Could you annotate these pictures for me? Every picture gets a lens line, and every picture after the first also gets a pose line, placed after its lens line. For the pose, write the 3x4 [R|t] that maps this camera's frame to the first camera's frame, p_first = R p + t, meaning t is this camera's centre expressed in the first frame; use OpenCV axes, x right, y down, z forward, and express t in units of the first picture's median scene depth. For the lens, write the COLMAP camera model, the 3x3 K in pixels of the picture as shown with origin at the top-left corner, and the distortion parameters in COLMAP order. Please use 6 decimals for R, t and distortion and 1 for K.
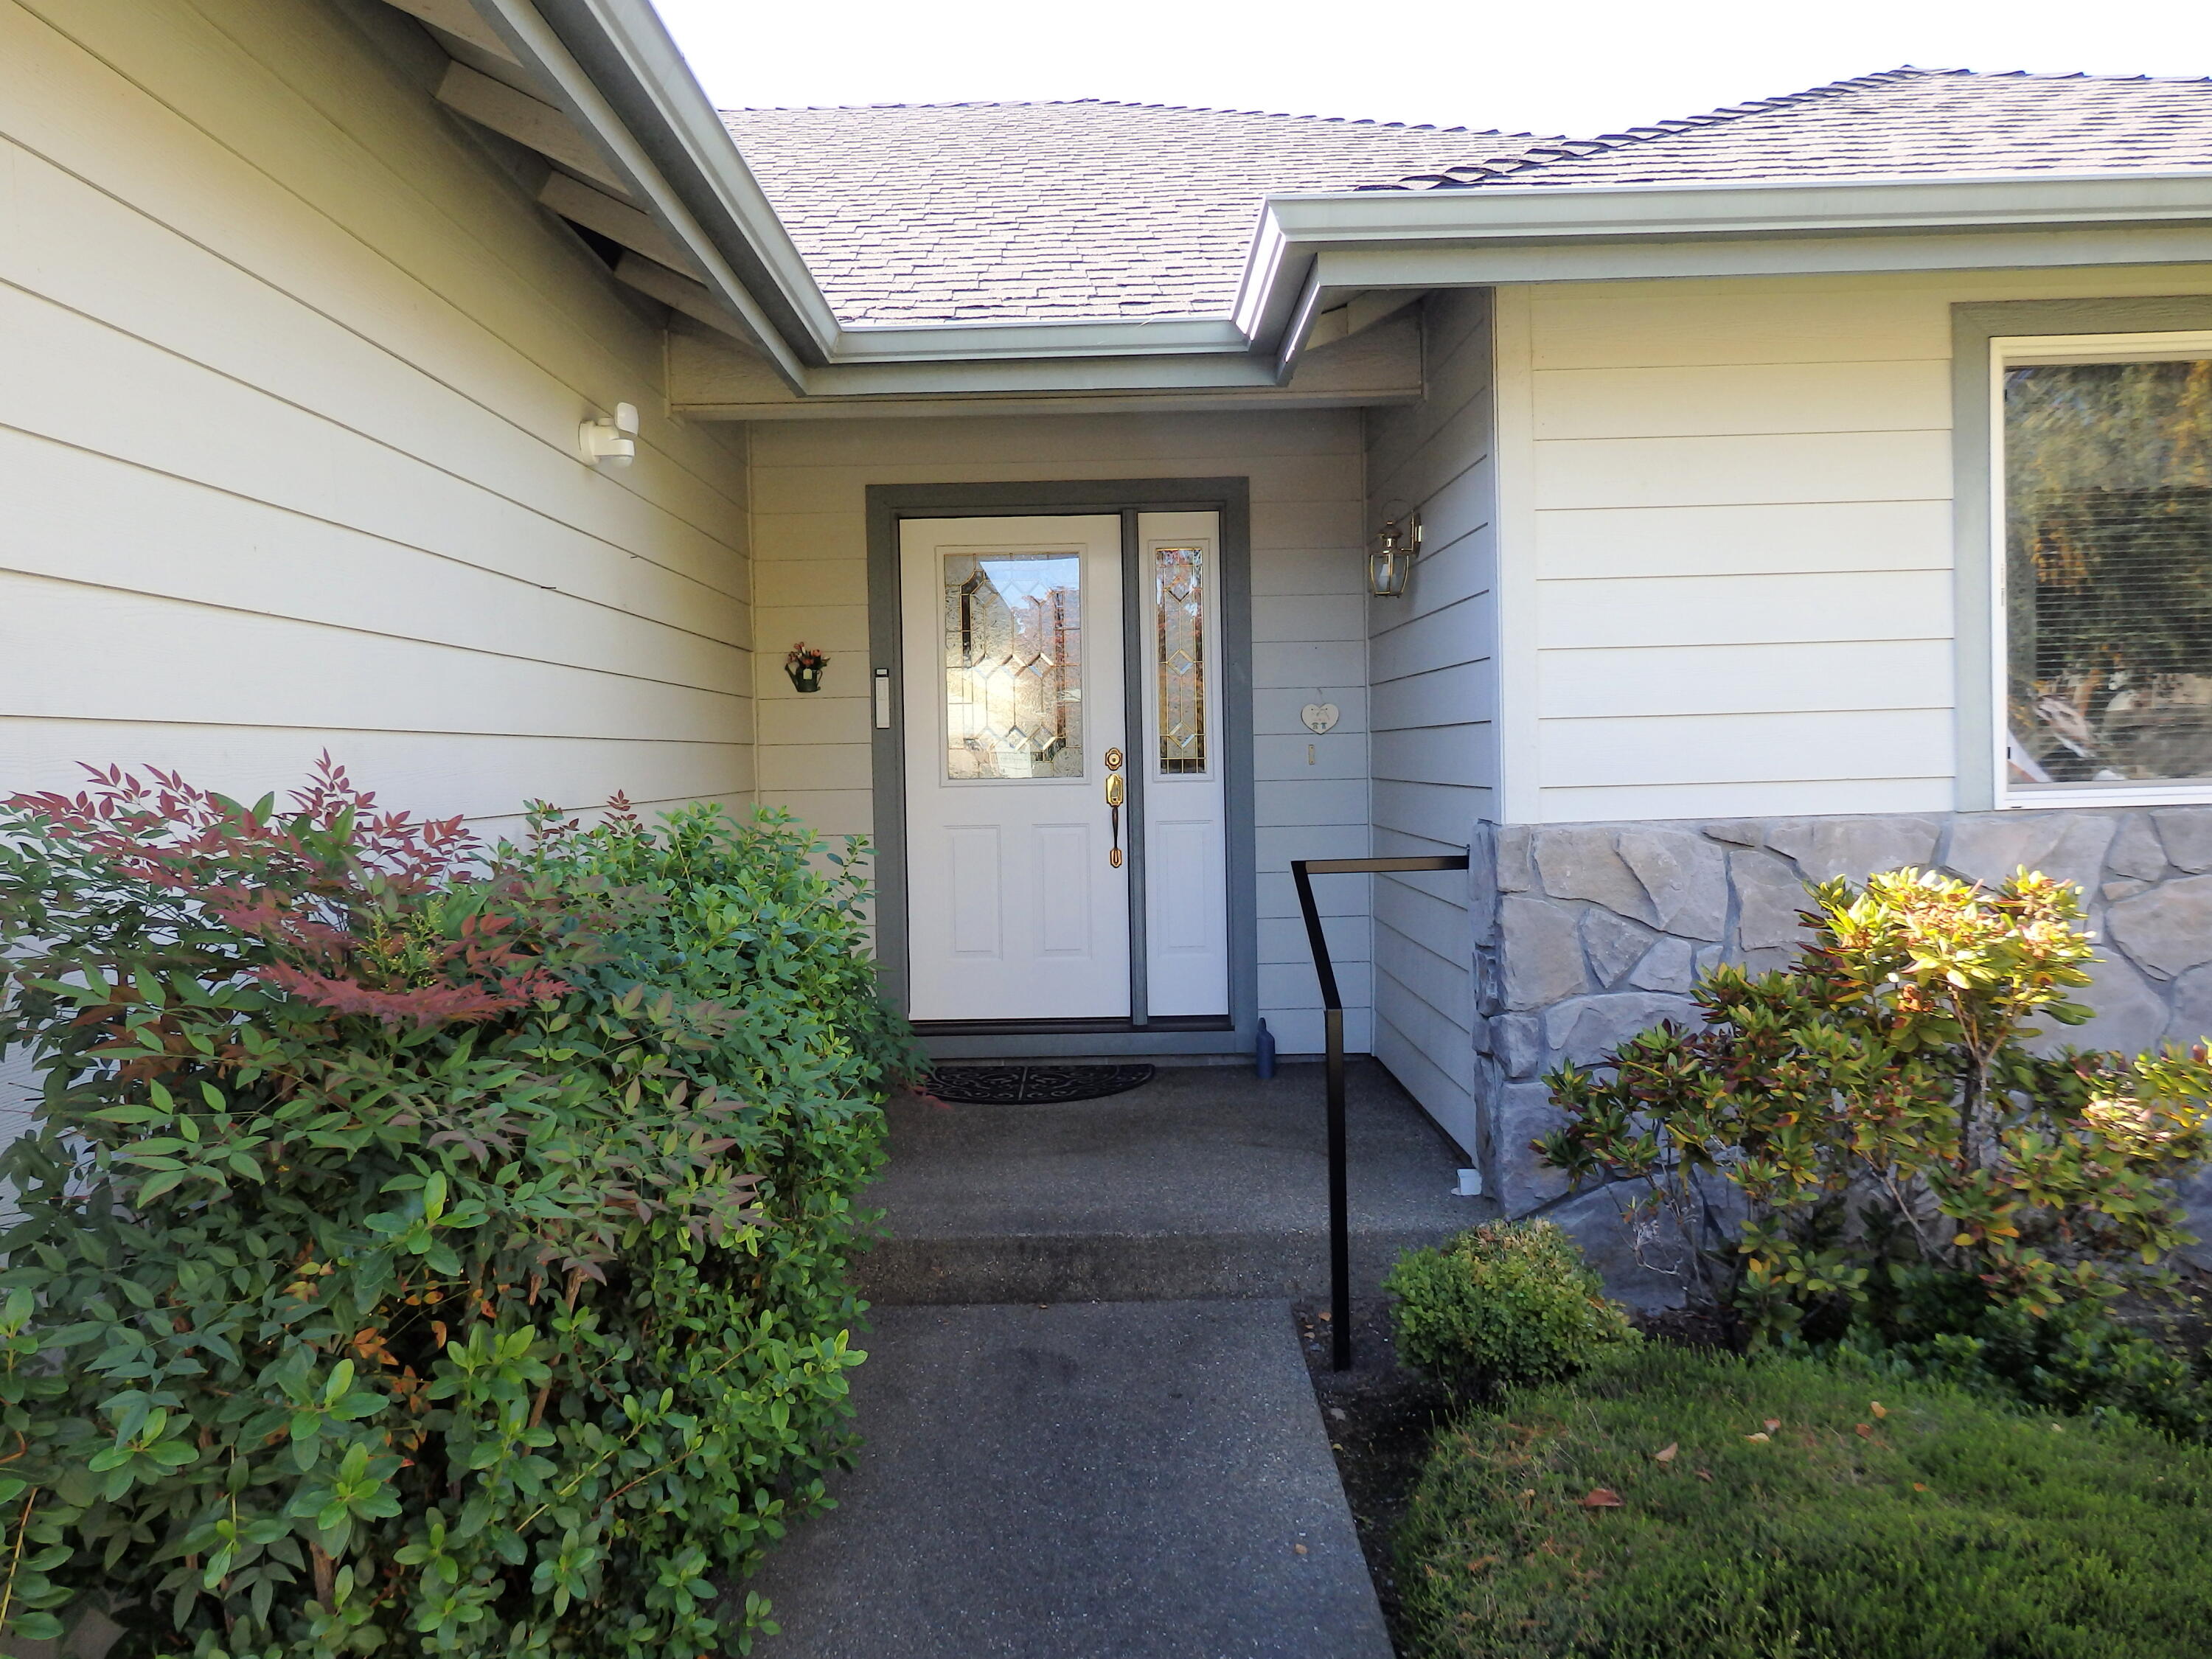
lens RADIAL K [[1650.6, 0, 1103.7], [0, 1650.6, 816.8], [0, 0, 1]] dist [0.002908, 0.016481]
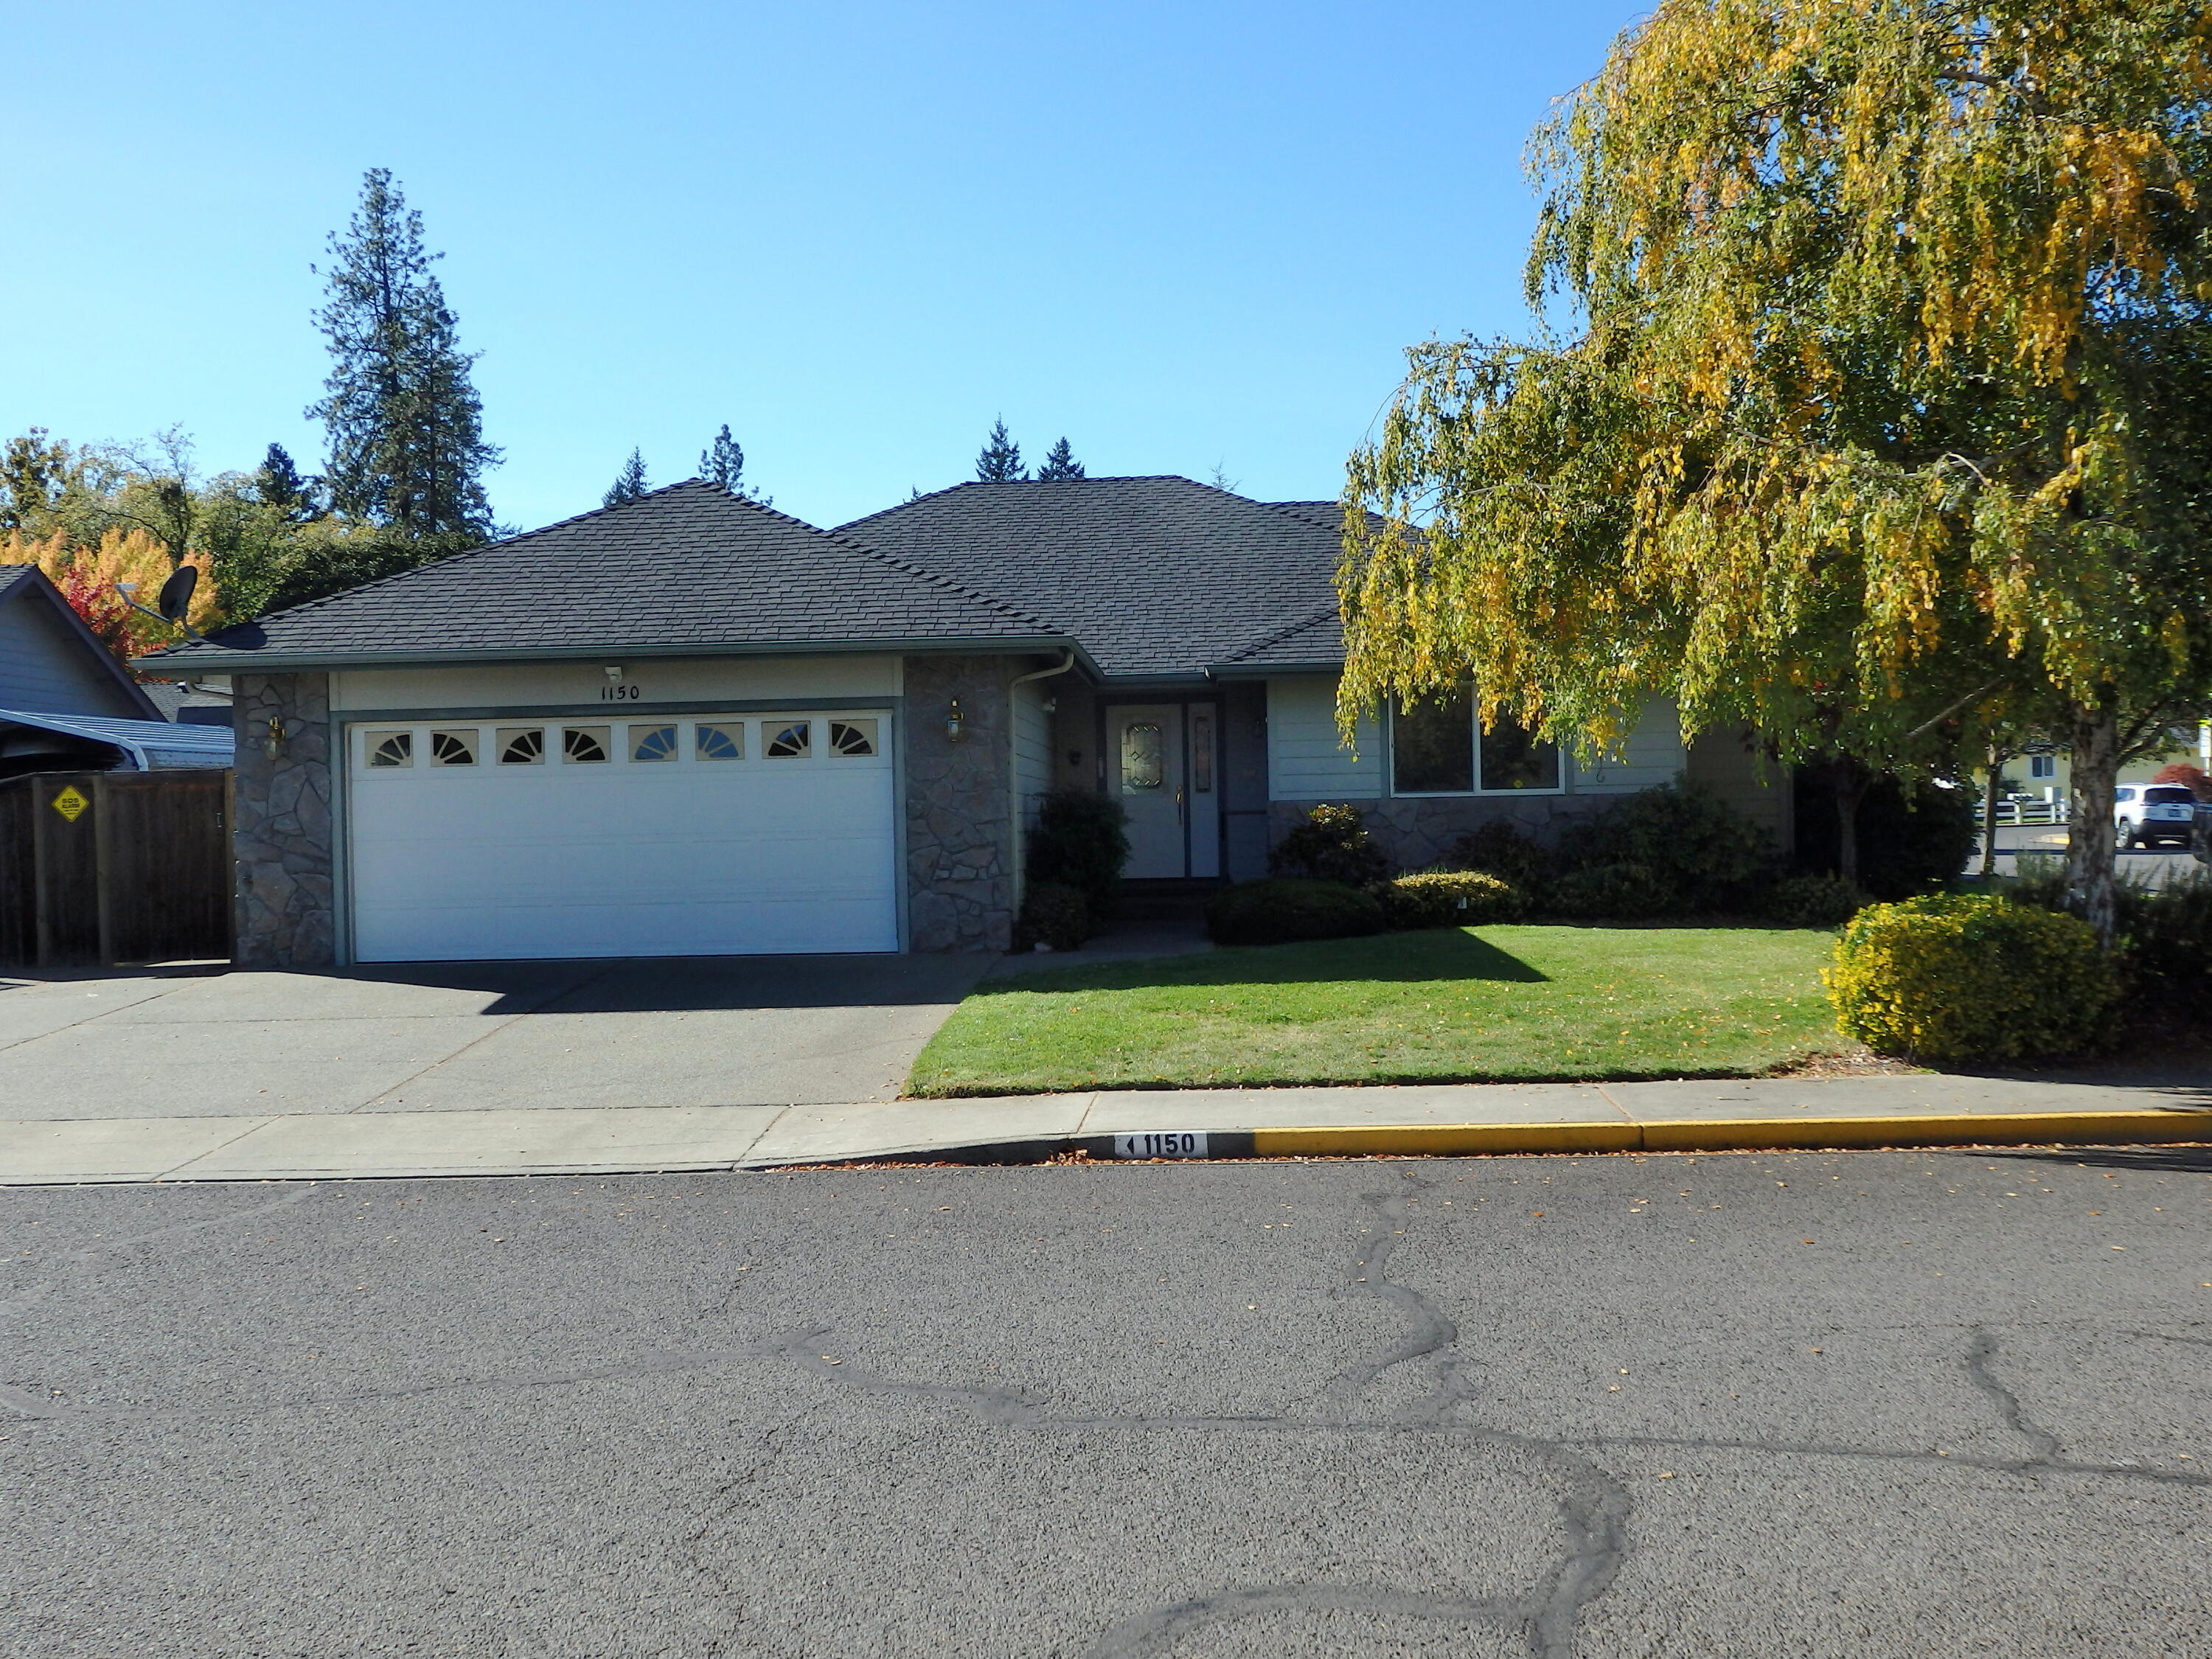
lens RADIAL K [[2349.1, 0, 1106.0], [0, 2349.1, 829.5], [0, 0, 1]] dist [-0.000439, -0.000125]
pose [[0.998435, 0.000851, -0.055916, 0.137386], [-0.002512, 0.999558, -0.029632, 0.205104], [0.055866, 0.029726, 0.997996, -3.989378]]
